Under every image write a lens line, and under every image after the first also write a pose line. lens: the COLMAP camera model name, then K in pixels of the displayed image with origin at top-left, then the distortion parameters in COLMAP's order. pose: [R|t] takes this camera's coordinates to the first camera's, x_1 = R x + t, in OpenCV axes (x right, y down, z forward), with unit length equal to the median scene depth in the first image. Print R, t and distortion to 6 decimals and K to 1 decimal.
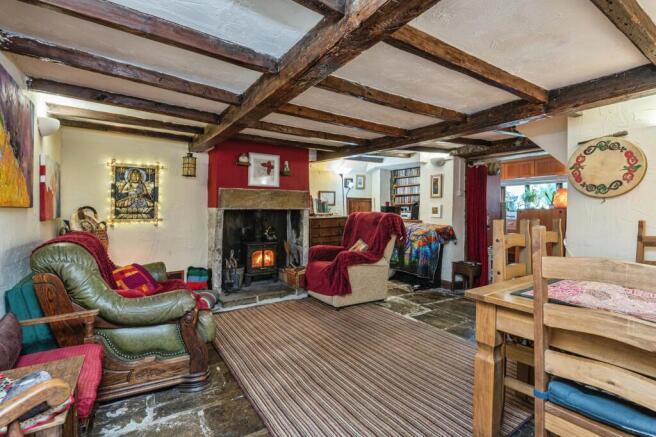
lens RADIAL K [[310.4, 0, 331.1], [0, 310.4, 217.6], [0, 0, 1]] dist [0.018403, -0.005264]
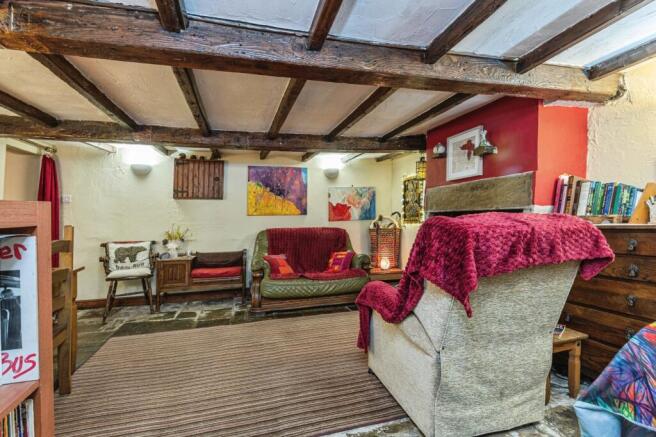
lens RADIAL K [[310.4, 0, 329.9], [0, 310.4, 216.8], [0, 0, 1]] dist [0.018403, -0.005264]
pose [[-0.297210, 0.006748, -0.954788, 0.563080], [-0.000086, 0.999975, 0.007094, -0.019579], [0.954812, 0.002191, -0.297202, 0.954724]]
